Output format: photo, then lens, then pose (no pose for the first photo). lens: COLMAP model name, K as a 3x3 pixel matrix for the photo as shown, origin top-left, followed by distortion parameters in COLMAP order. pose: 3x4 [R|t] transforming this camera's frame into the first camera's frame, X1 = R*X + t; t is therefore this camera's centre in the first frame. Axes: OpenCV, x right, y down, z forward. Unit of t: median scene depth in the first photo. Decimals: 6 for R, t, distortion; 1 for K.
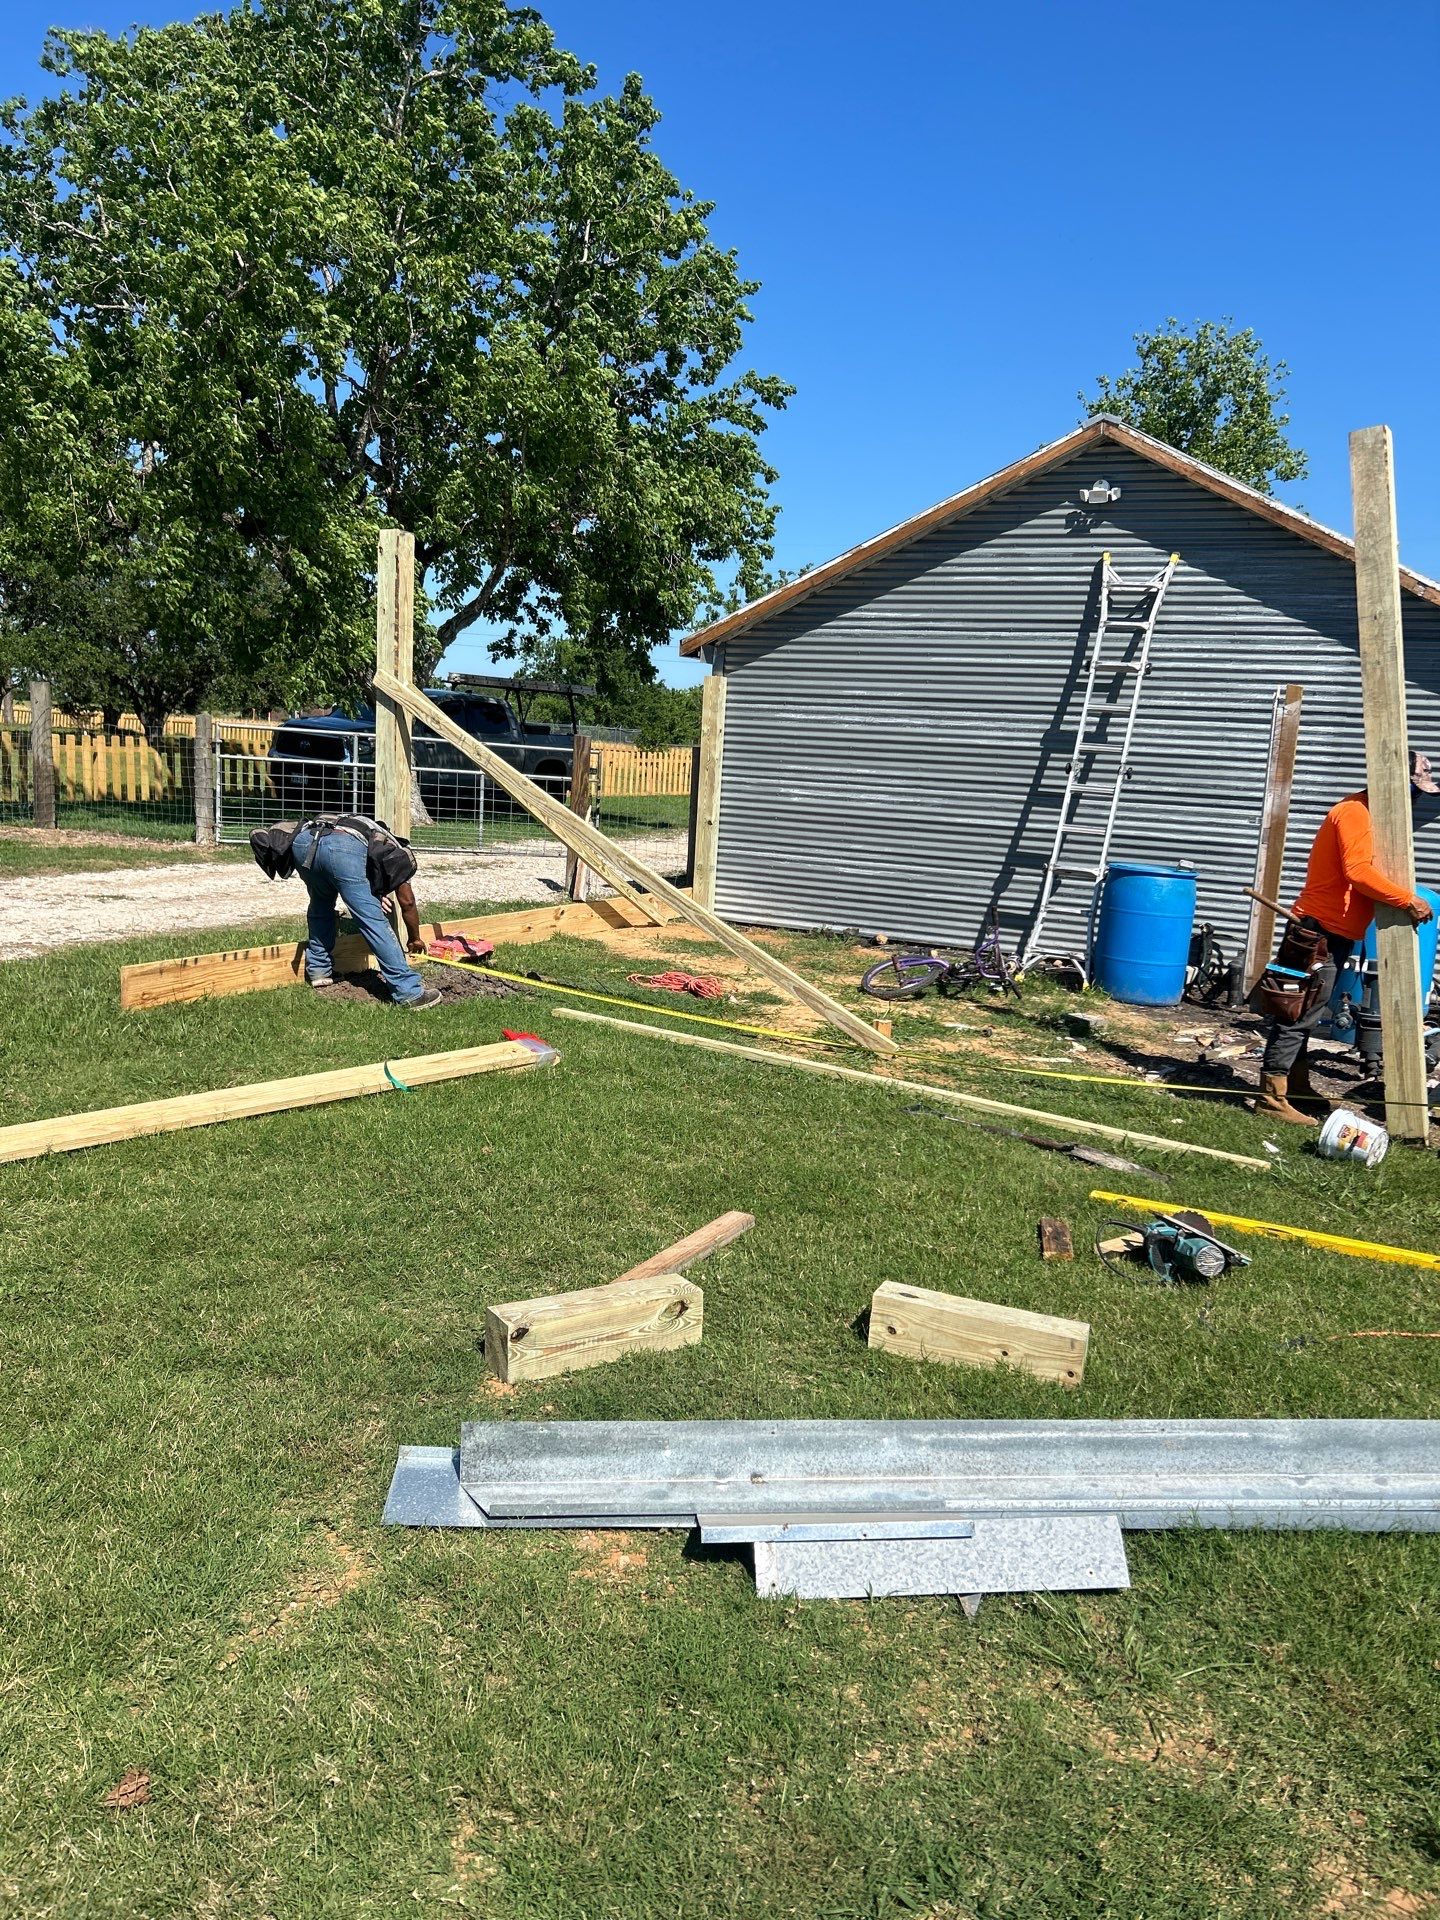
lens RADIAL K [[1444.0, 0, 714.2], [0, 1444.0, 980.4], [0, 0, 1]] dist [0.116934, -0.286253]
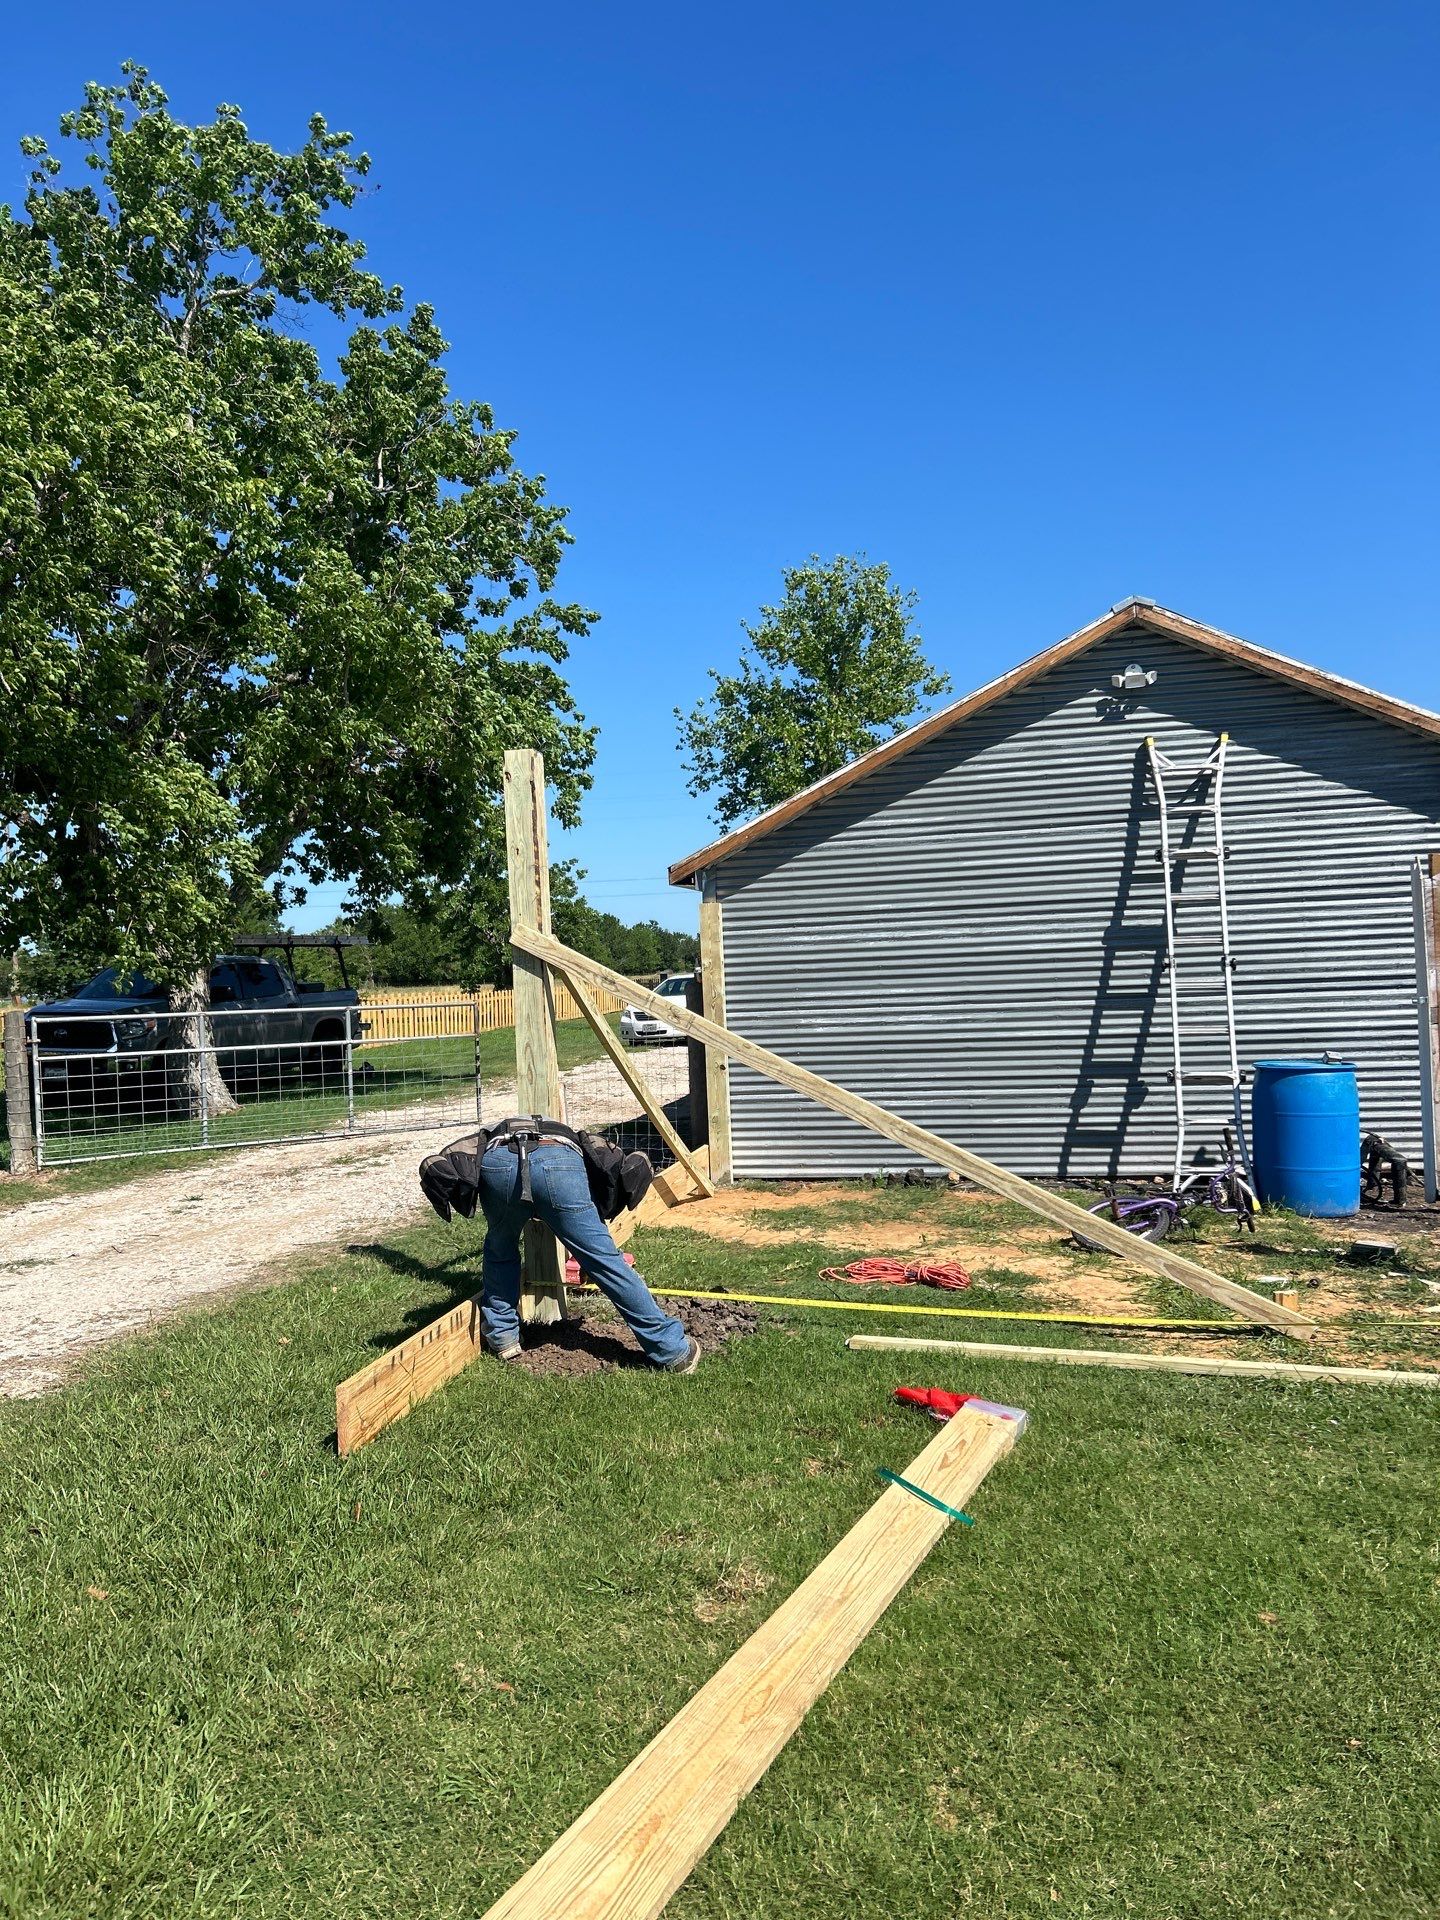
lens RADIAL K [[1462.7, 0, 720.0], [0, 1462.7, 960.0], [0, 0, 1]] dist [0.080680, -0.081801]
pose [[0.964076, -0.097244, 0.247188, -0.258228], [0.137089, 0.979220, -0.149447, -0.050824], [-0.227519, 0.177965, 0.957373, 0.186610]]
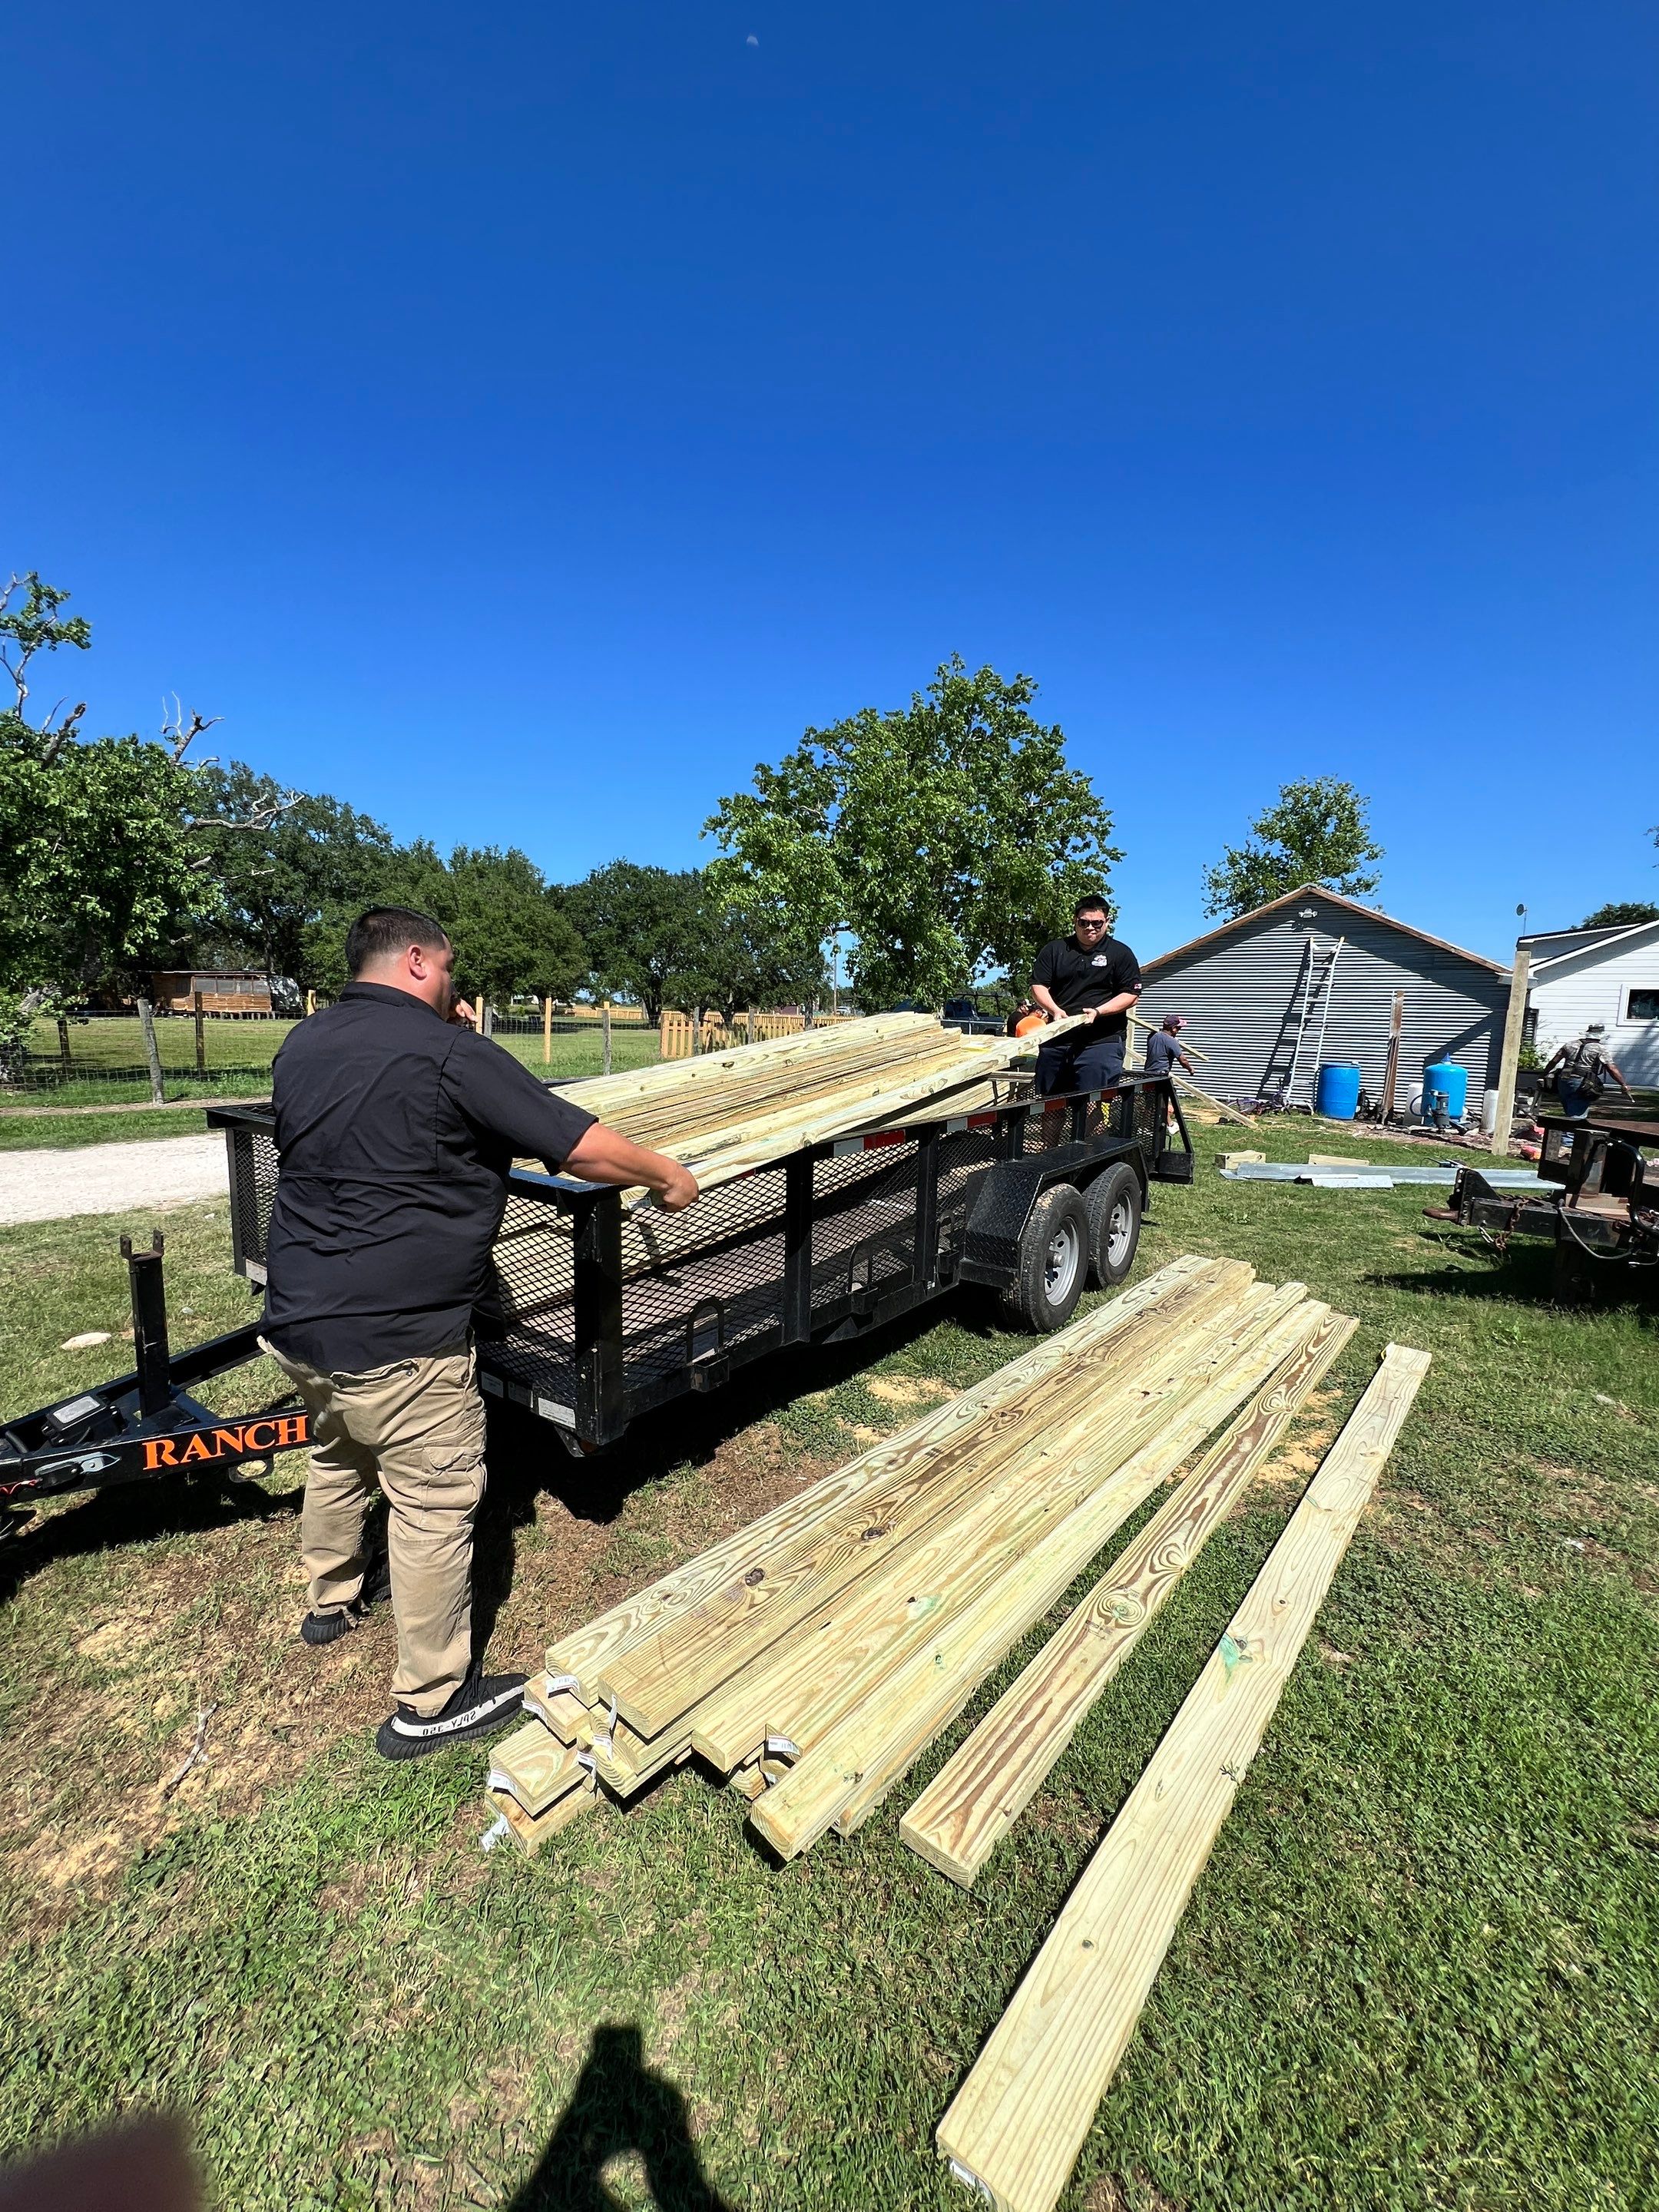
lens RADIAL K [[858.9, 0, 824.7], [0, 858.9, 1109.0], [0, 0, 1]] dist [-0.038774, -0.000024]
pose [[0.978901, -0.009902, -0.204093, -0.245809], [-0.002225, 0.998249, -0.059102, 0.077489], [0.204321, 0.058309, 0.977166, -0.536135]]
